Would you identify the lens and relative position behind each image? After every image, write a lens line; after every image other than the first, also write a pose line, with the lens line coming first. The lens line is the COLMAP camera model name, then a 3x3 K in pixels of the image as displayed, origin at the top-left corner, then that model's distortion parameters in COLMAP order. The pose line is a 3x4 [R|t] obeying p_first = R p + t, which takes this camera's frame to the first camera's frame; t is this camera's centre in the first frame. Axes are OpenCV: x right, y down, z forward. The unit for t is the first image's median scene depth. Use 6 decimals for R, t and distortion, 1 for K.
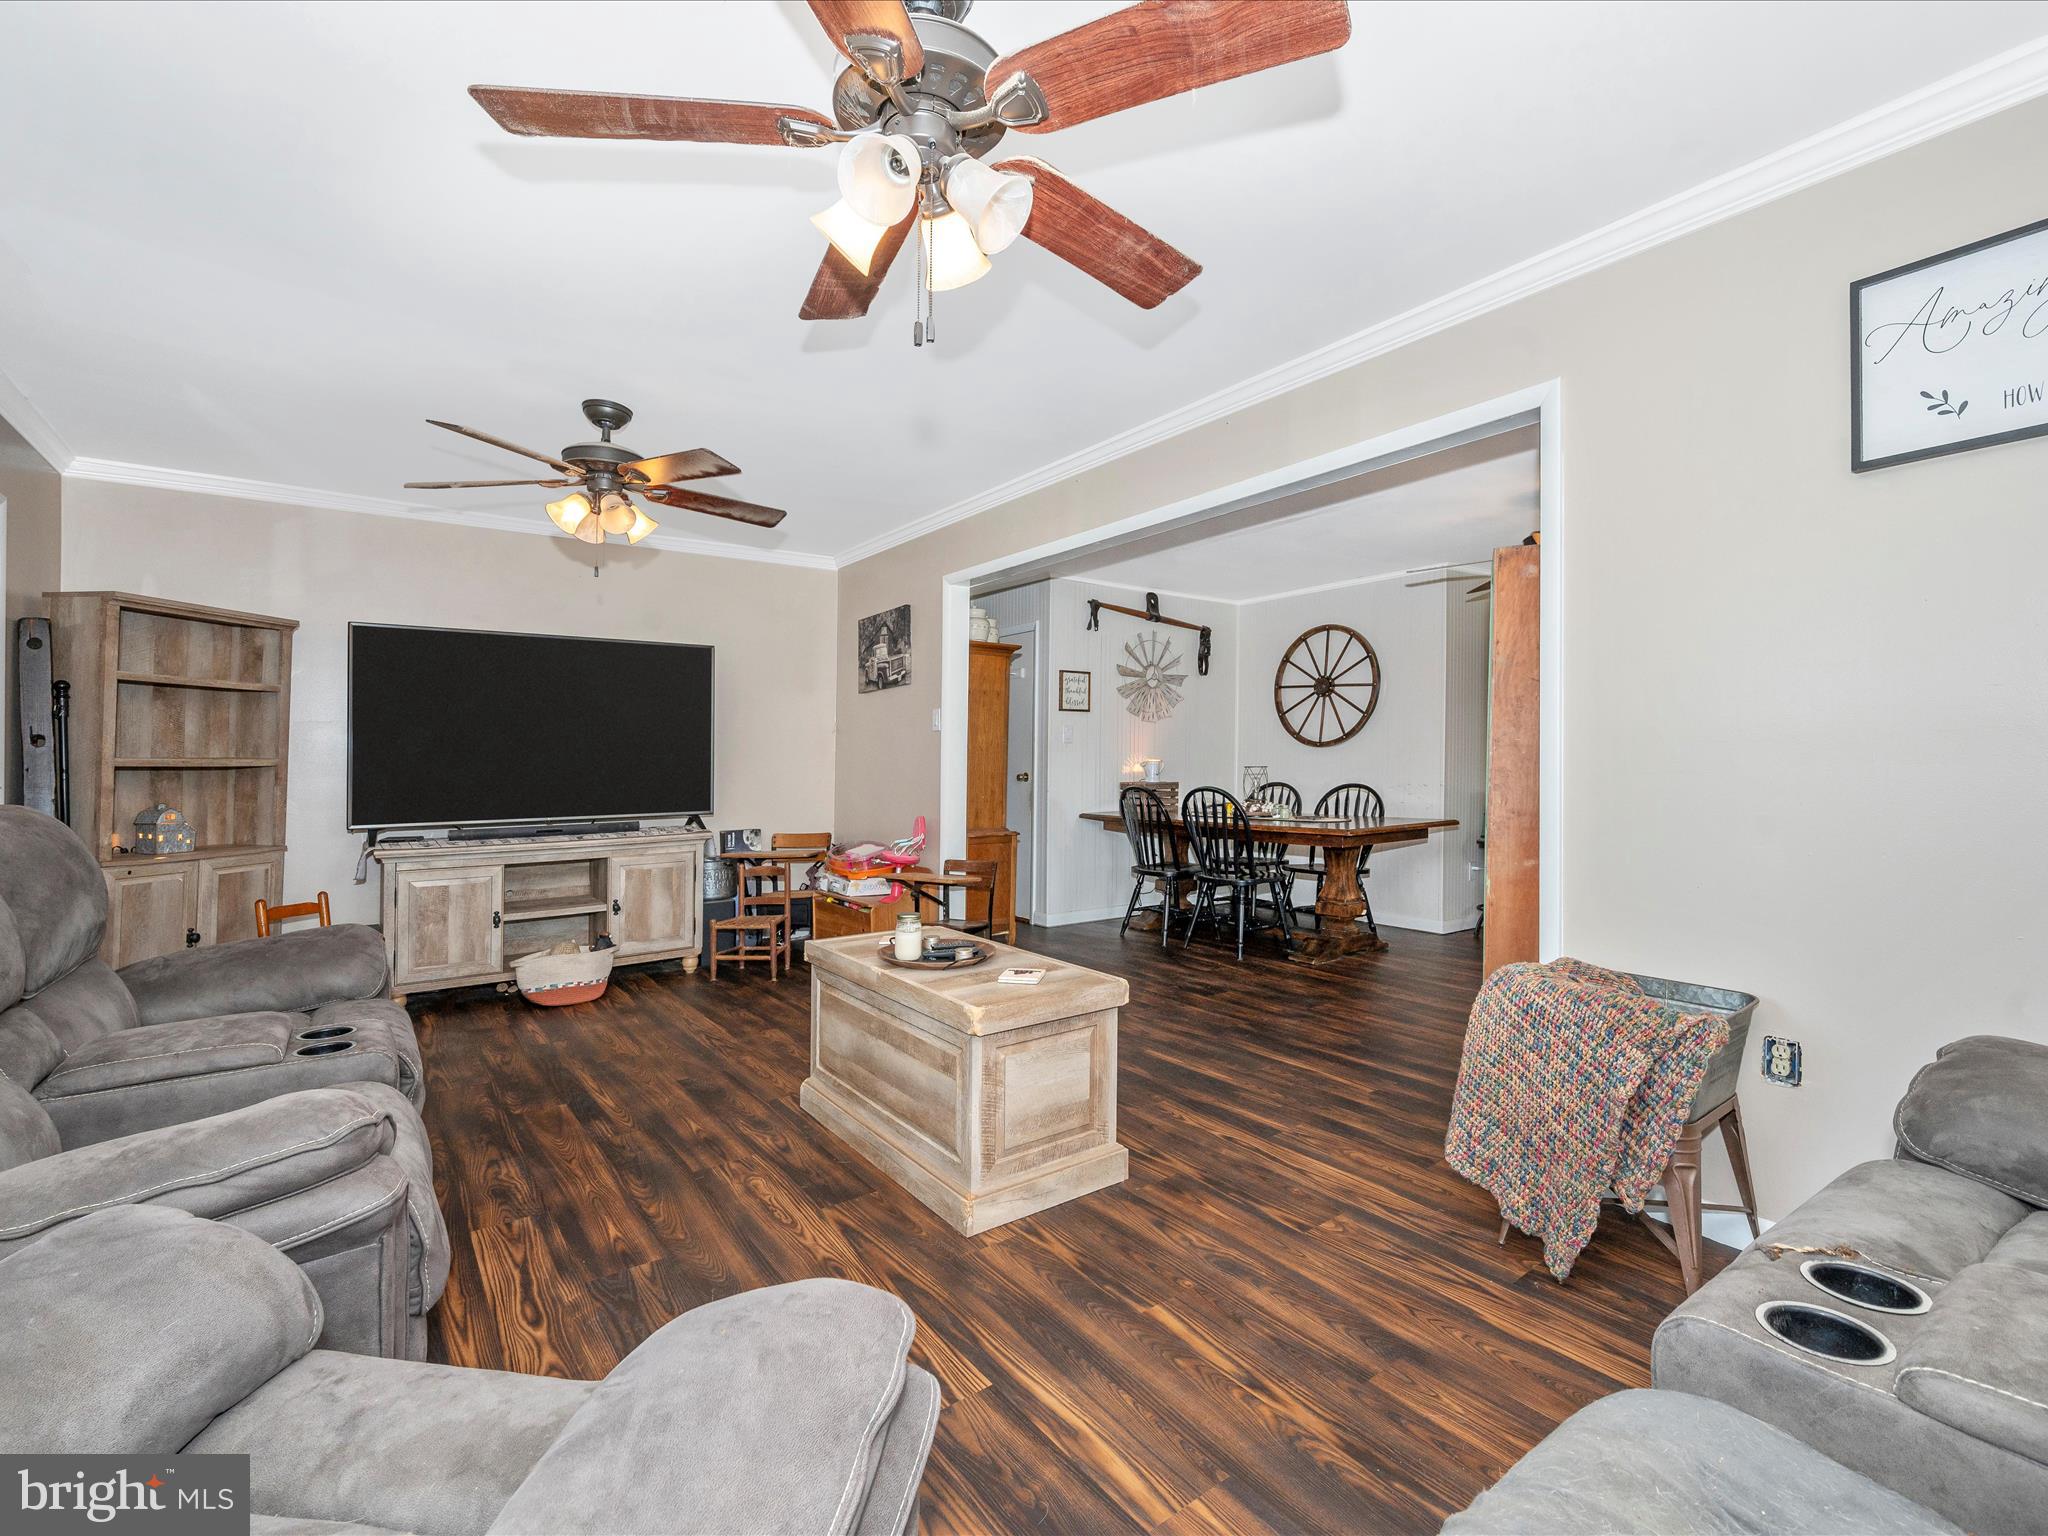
lens RADIAL K [[922.8, 0, 1010.0], [0, 922.8, 779.7], [0, 0, 1]] dist [0.000945, 0.000018]
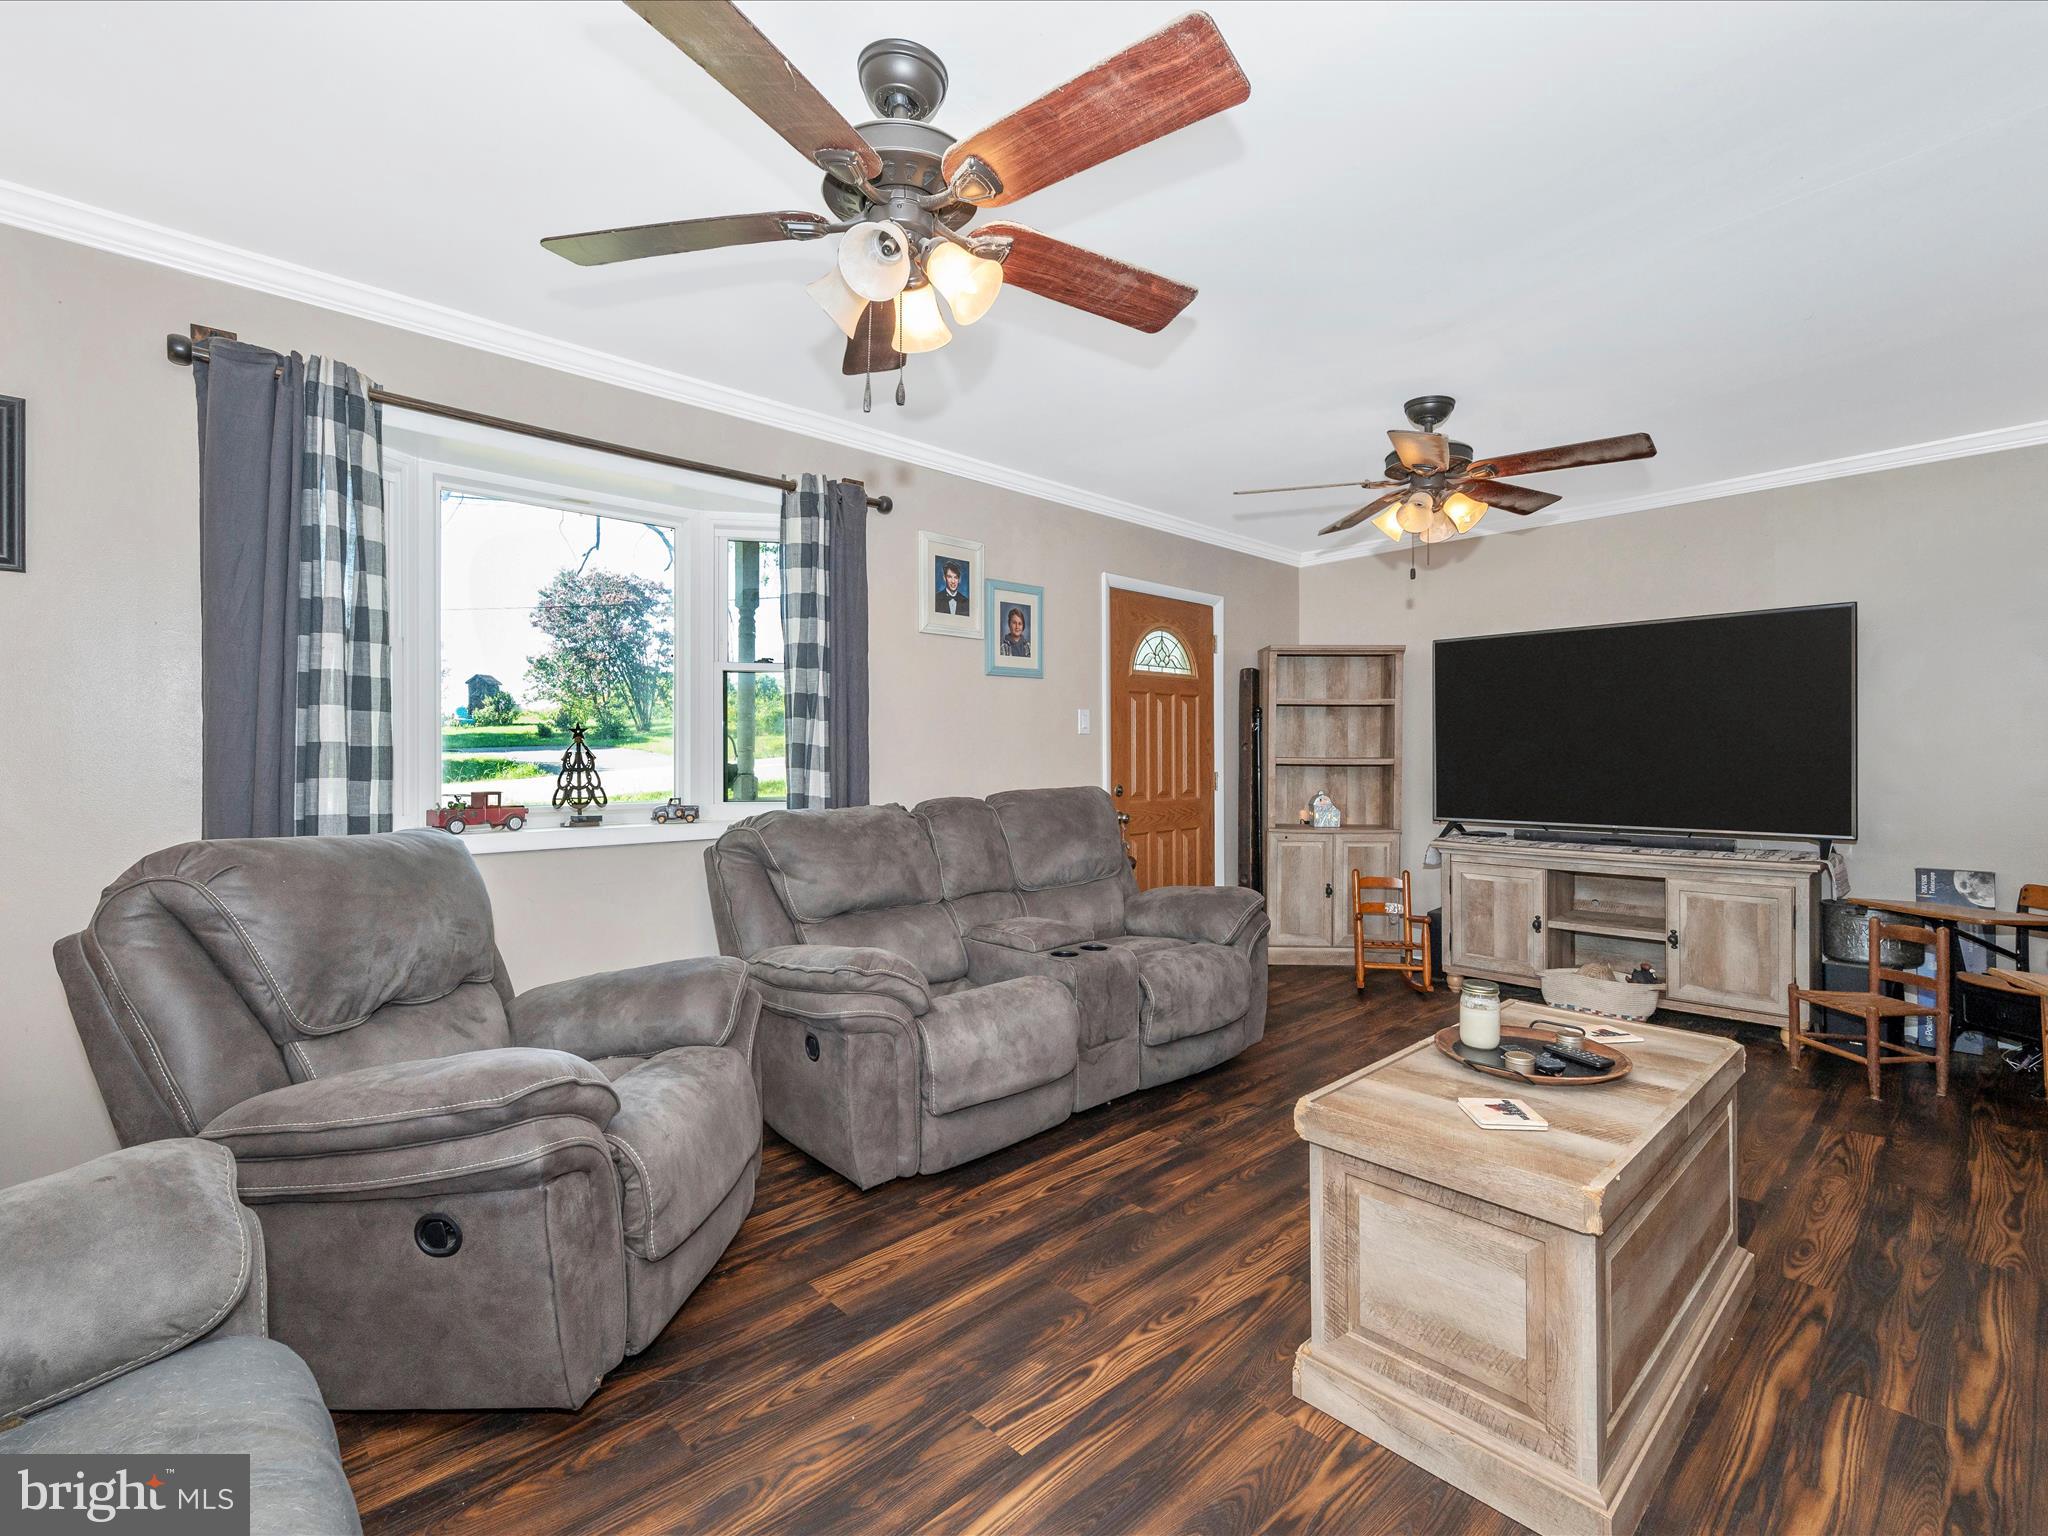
lens RADIAL K [[908.0, 0, 1020.5], [0, 908.0, 750.1], [0, 0, 1]] dist [-0.006404, -0.000627]
pose [[0.136485, -0.003038, -0.990637, 0.347235], [-0.024531, 0.999678, -0.006446, -0.014622], [0.990338, 0.025181, 0.136367, 0.343614]]
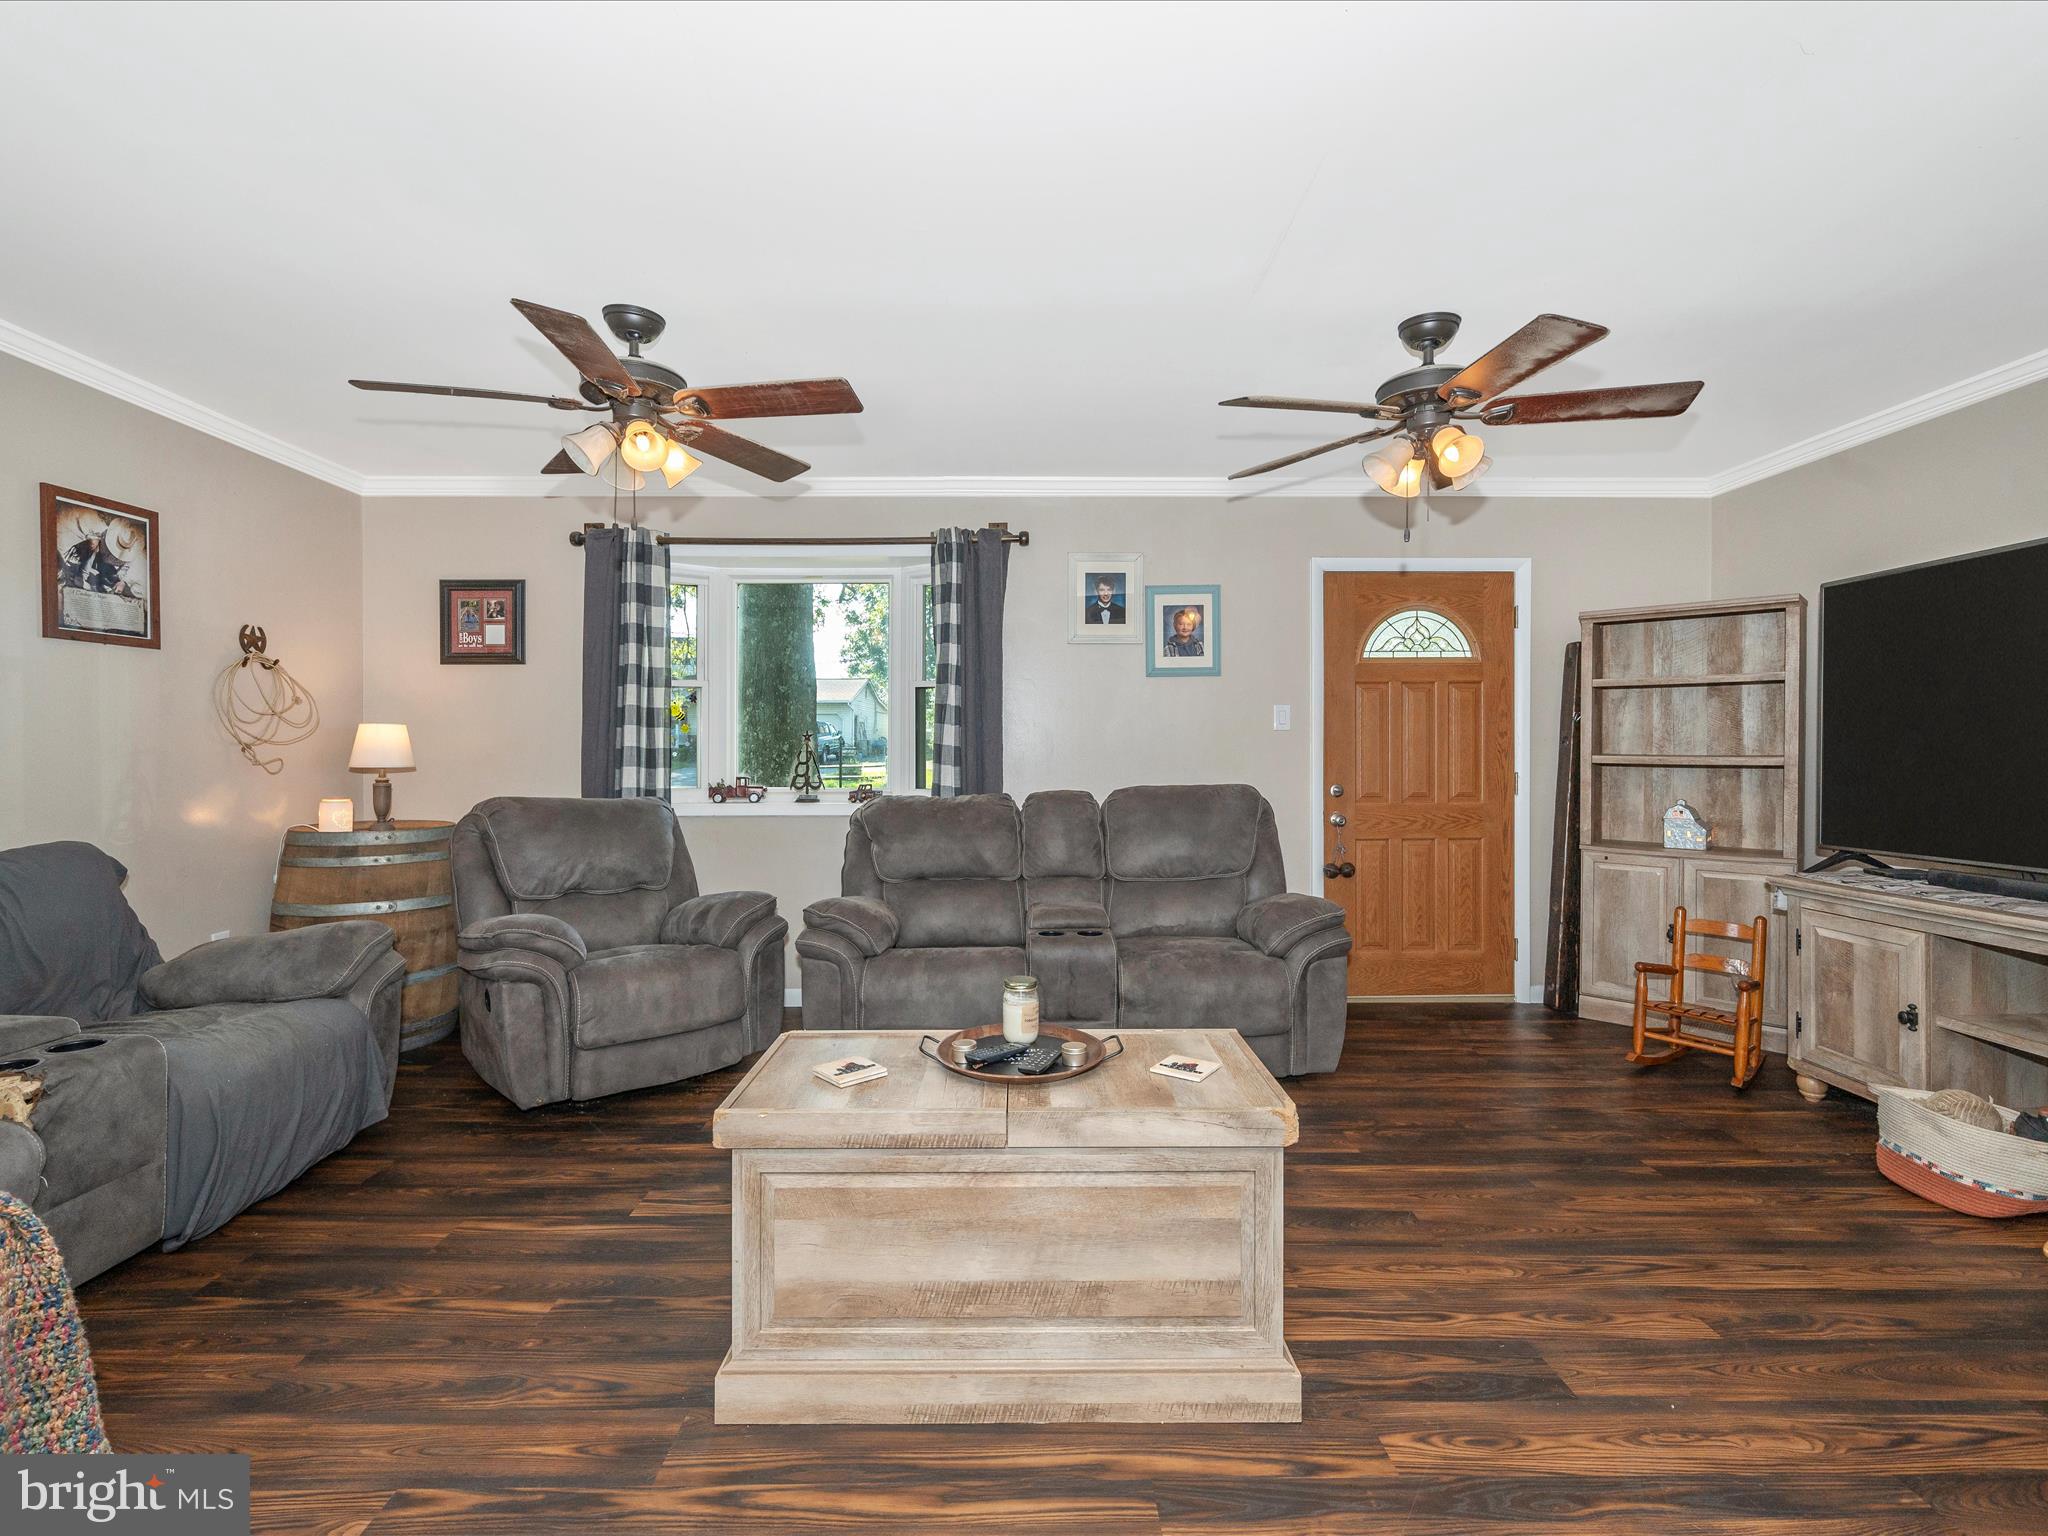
lens RADIAL K [[925.0, 0, 1020.8], [0, 925.0, 727.1], [0, 0, 1]] dist [-0.001881, -0.000783]
pose [[-0.558350, -0.016341, -0.829445, 0.327625], [-0.016710, 0.999825, -0.008449, -0.032139], [0.829437, 0.009143, -0.558525, 0.907909]]
